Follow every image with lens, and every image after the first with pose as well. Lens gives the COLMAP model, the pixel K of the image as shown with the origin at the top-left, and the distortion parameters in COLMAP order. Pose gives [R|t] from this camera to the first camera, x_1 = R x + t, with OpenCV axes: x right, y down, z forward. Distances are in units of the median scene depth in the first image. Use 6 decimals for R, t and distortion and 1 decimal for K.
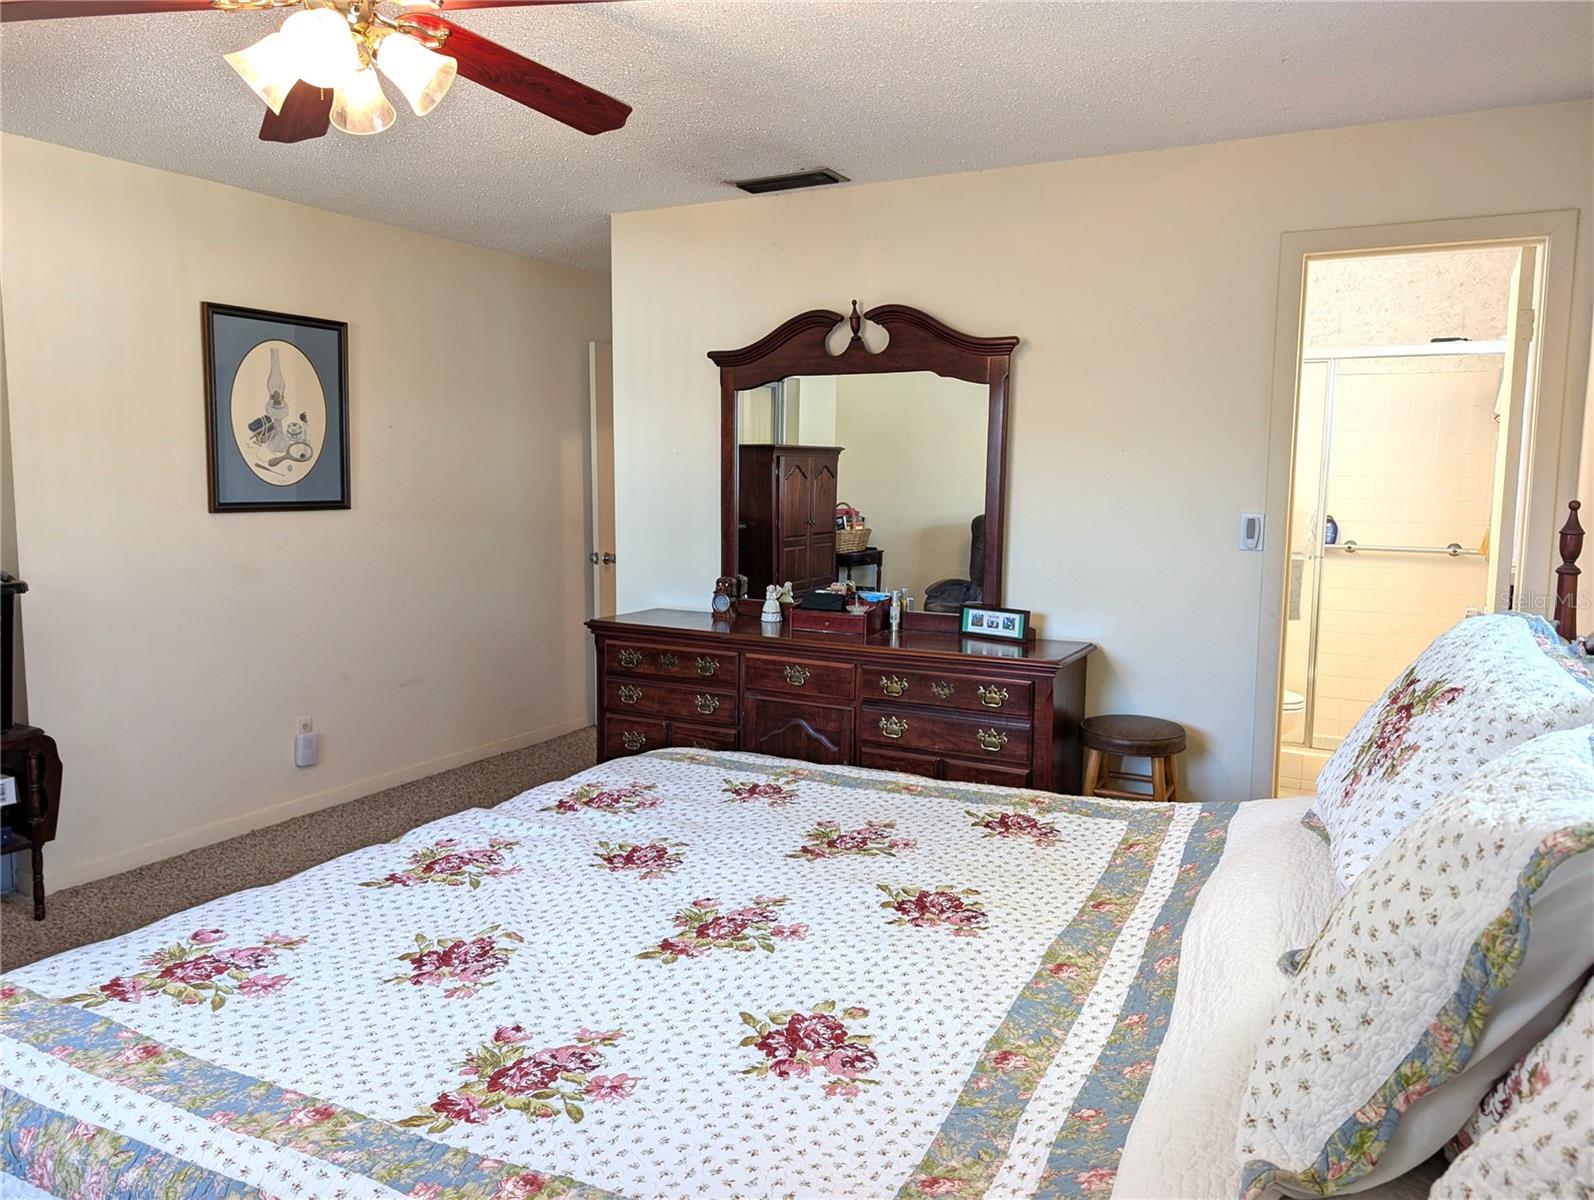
lens RADIAL K [[1136.1, 0, 787.5], [0, 1136.1, 593.1], [0, 0, 1]] dist [0.022550, -0.024674]
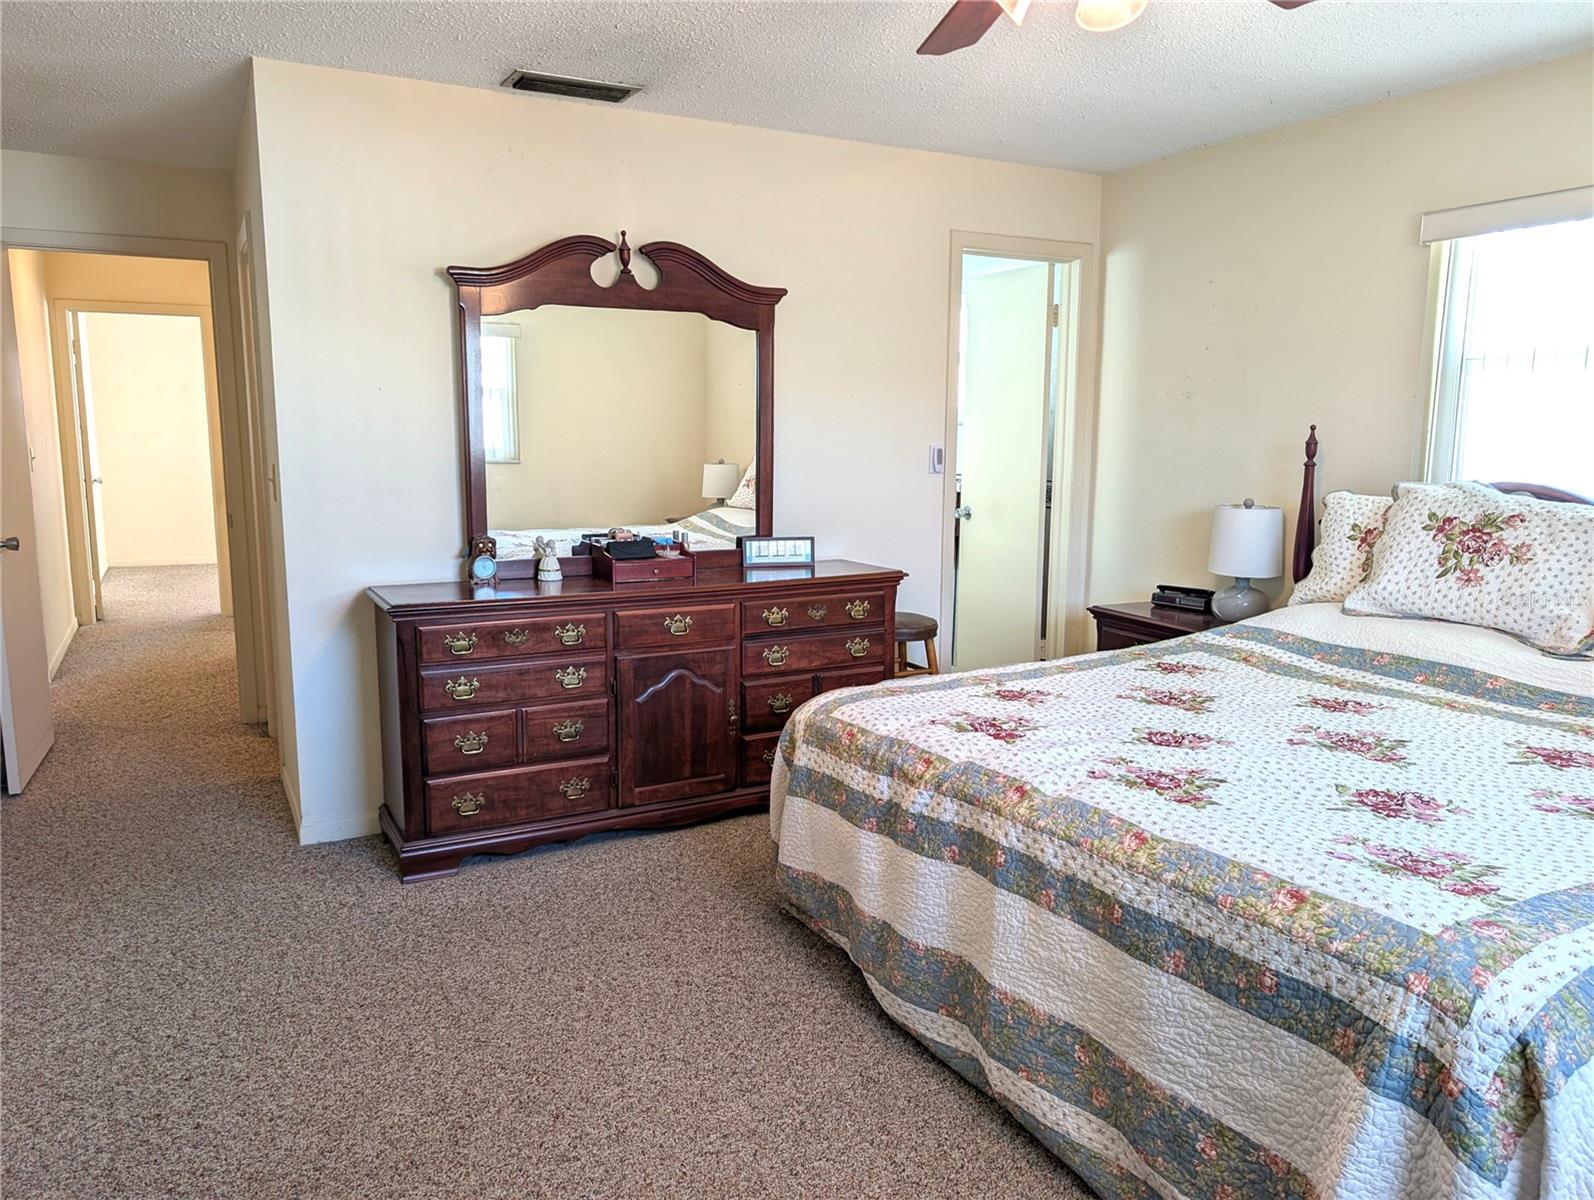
lens RADIAL K [[1136.1, 0, 796.7], [0, 1136.1, 594.8], [0, 0, 1]] dist [0.022550, -0.024674]
pose [[0.554801, -0.130518, 0.821682, -0.714254], [0.093349, 0.991147, 0.094407, -0.033910], [-0.826729, 0.024326, 0.562074, 0.369355]]
